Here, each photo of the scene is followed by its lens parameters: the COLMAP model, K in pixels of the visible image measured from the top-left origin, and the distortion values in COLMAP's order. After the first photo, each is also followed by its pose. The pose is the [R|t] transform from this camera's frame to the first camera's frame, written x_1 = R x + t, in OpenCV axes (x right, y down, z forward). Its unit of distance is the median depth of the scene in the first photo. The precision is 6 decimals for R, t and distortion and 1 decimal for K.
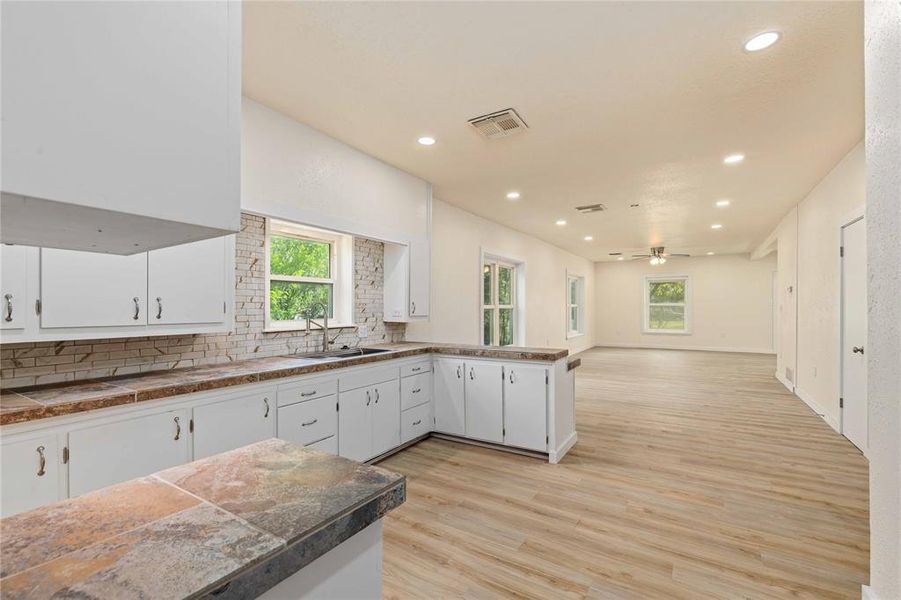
lens RADIAL K [[396.6, 0, 450.1], [0, 396.6, 308.6], [0, 0, 1]] dist [0.001707, 0.000068]
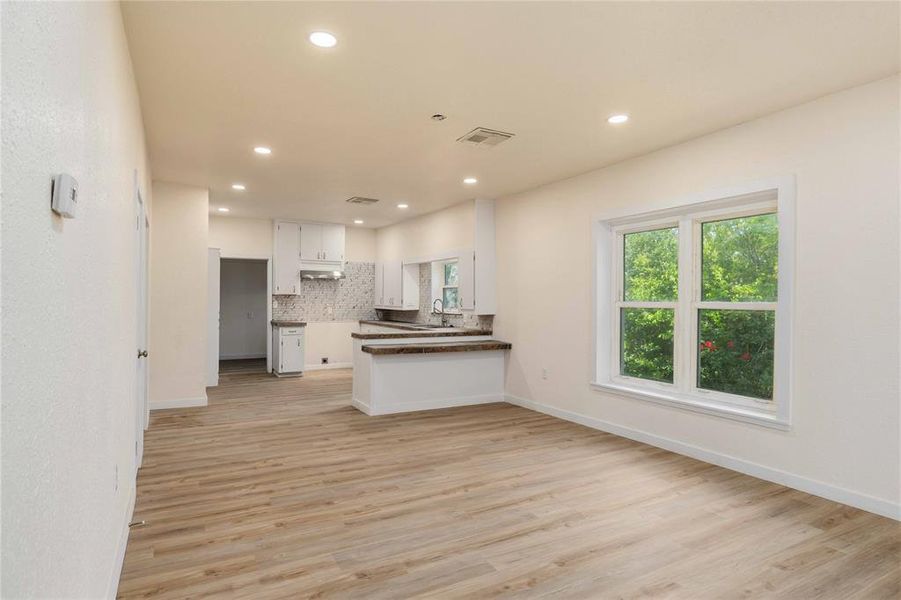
lens RADIAL K [[490.4, 0, 447.4], [0, 490.4, 297.6], [0, 0, 1]] dist [0.005850, 0.000344]
pose [[-0.482281, -0.001061, -0.876016, 1.505299], [-0.007329, 0.999969, 0.002824, -0.026809], [0.875986, 0.007783, -0.482274, 1.923204]]
